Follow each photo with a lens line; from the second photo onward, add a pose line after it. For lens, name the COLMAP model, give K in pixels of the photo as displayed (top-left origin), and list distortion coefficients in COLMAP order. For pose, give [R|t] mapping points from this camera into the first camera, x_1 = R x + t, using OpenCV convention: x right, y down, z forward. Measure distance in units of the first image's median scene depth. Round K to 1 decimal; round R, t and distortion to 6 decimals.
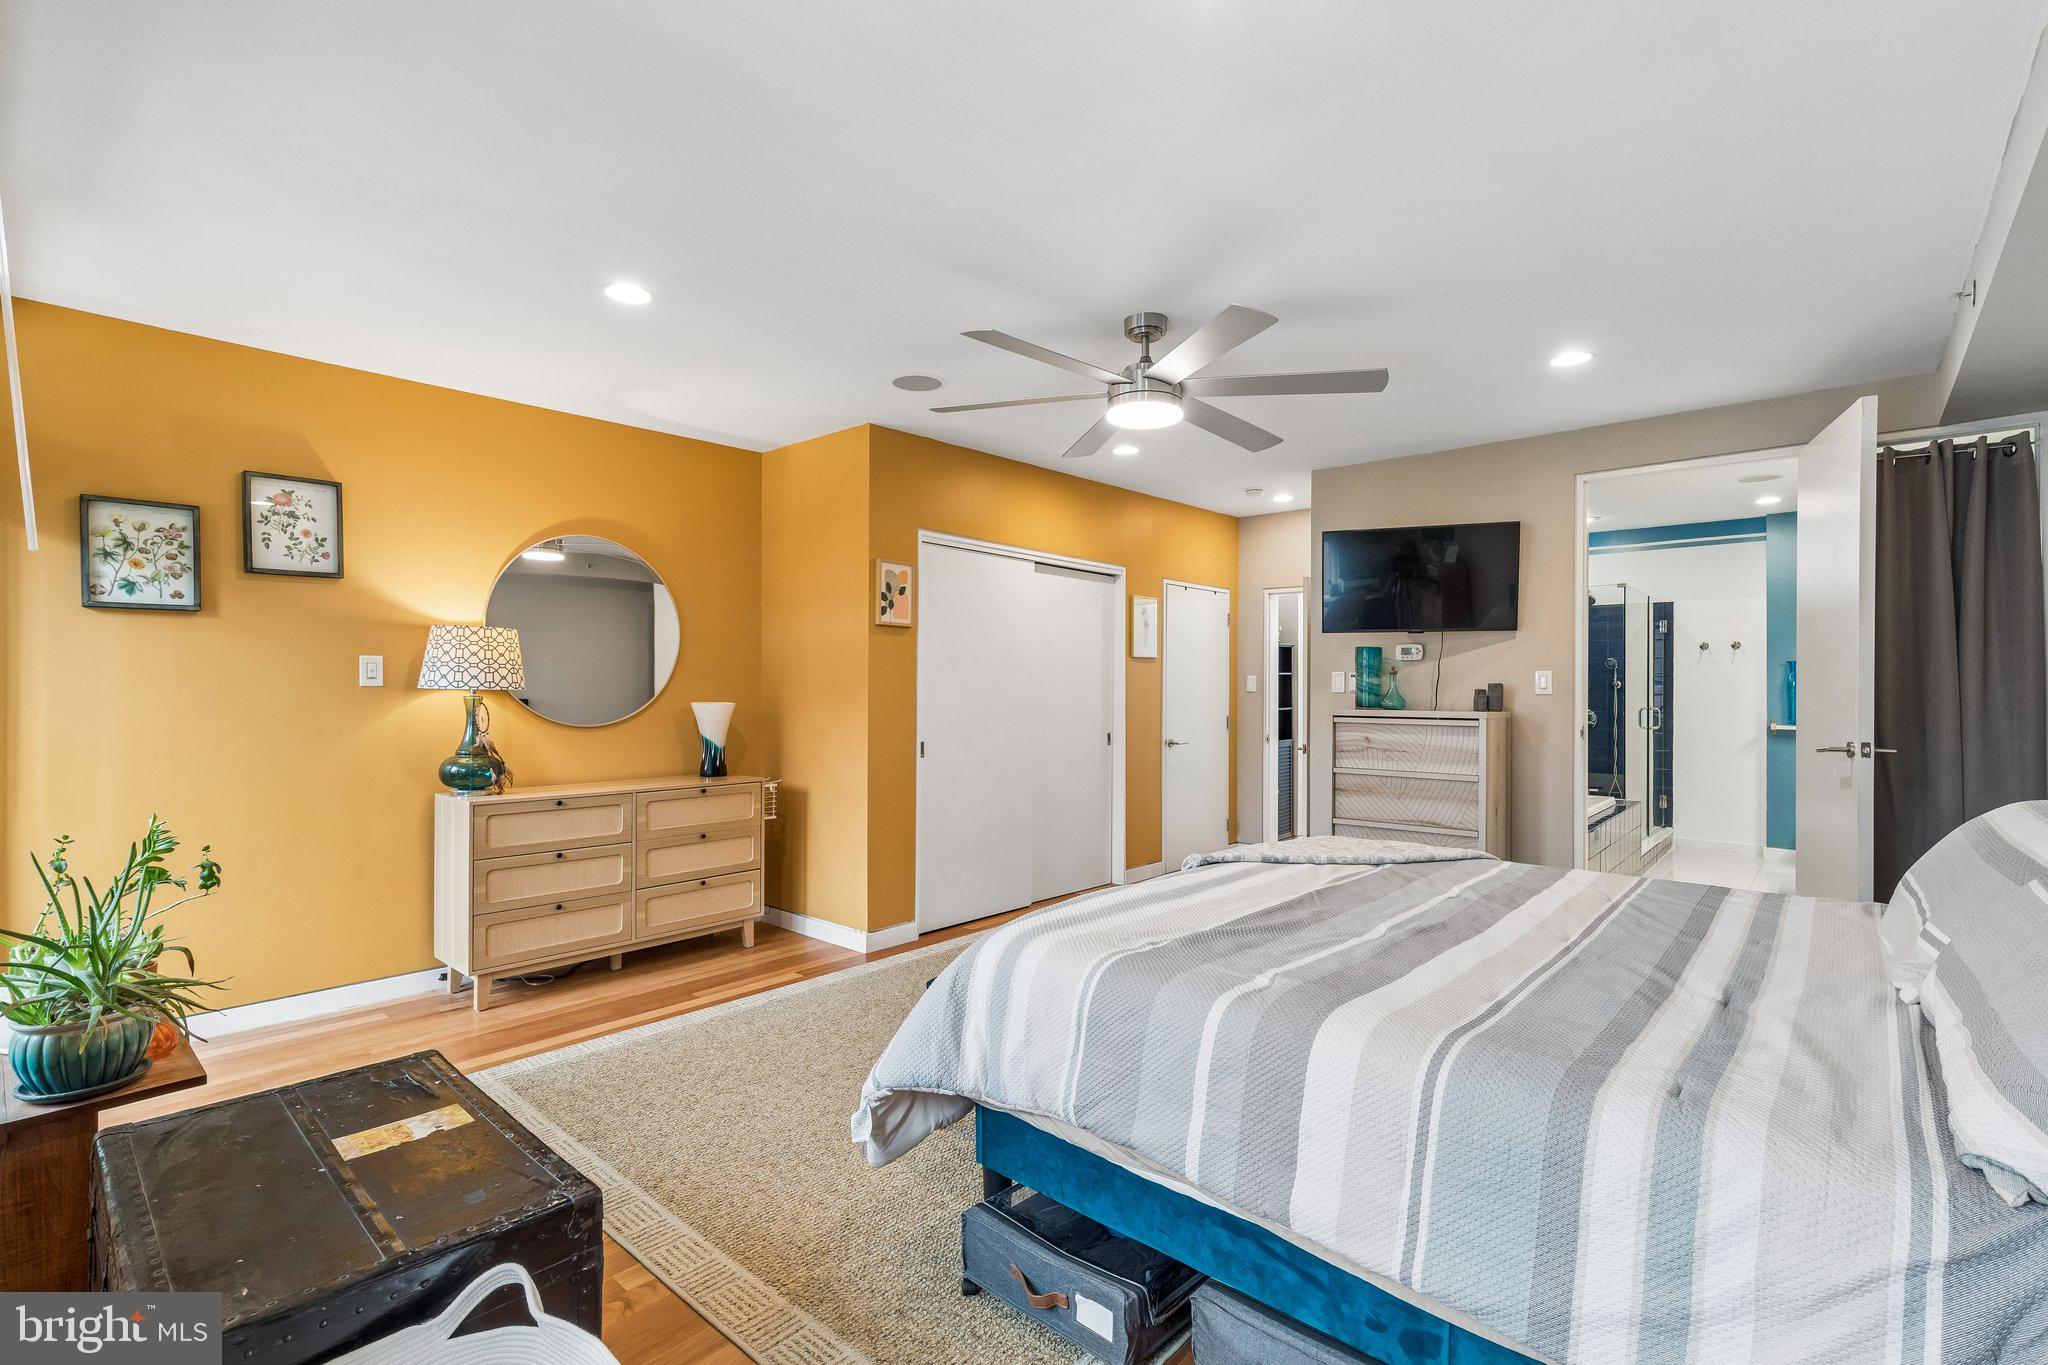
lens RADIAL K [[925.4, 0, 1019.8], [0, 925.4, 686.1], [0, 0, 1]] dist [0.003214, 0.000218]
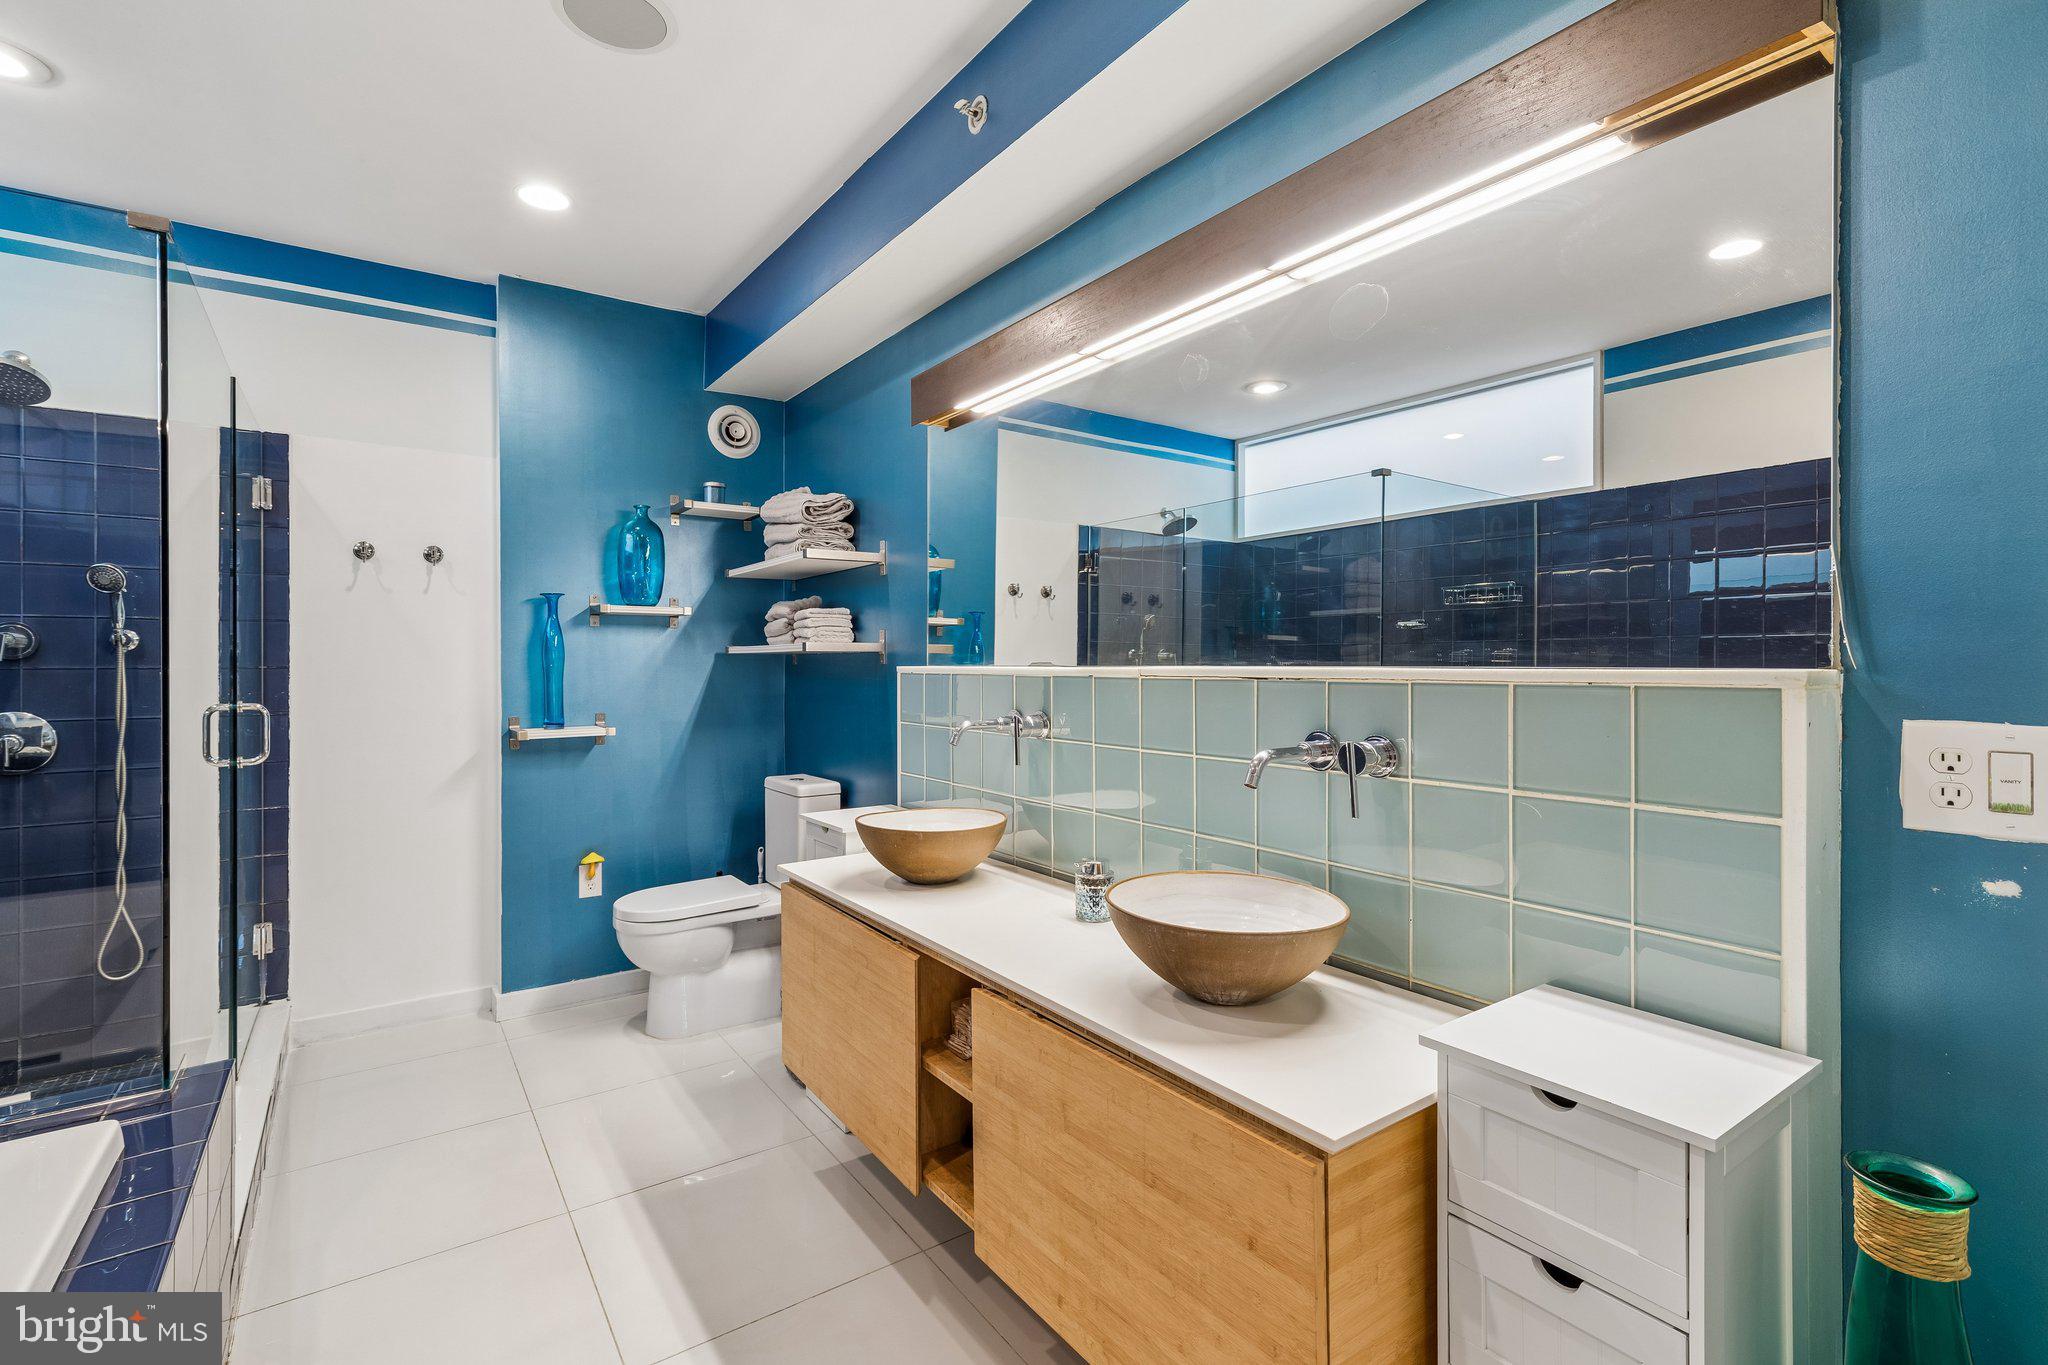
lens RADIAL K [[925.4, 0, 1020.9], [0, 925.4, 670.4], [0, 0, 1]] dist [0.003214, 0.000218]
pose [[0.225566, 0.002092, 0.974226, 0.391732], [-0.001725, 0.999997, -0.001748, 0.012717], [-0.974226, -0.001287, 0.225569, 0.611023]]
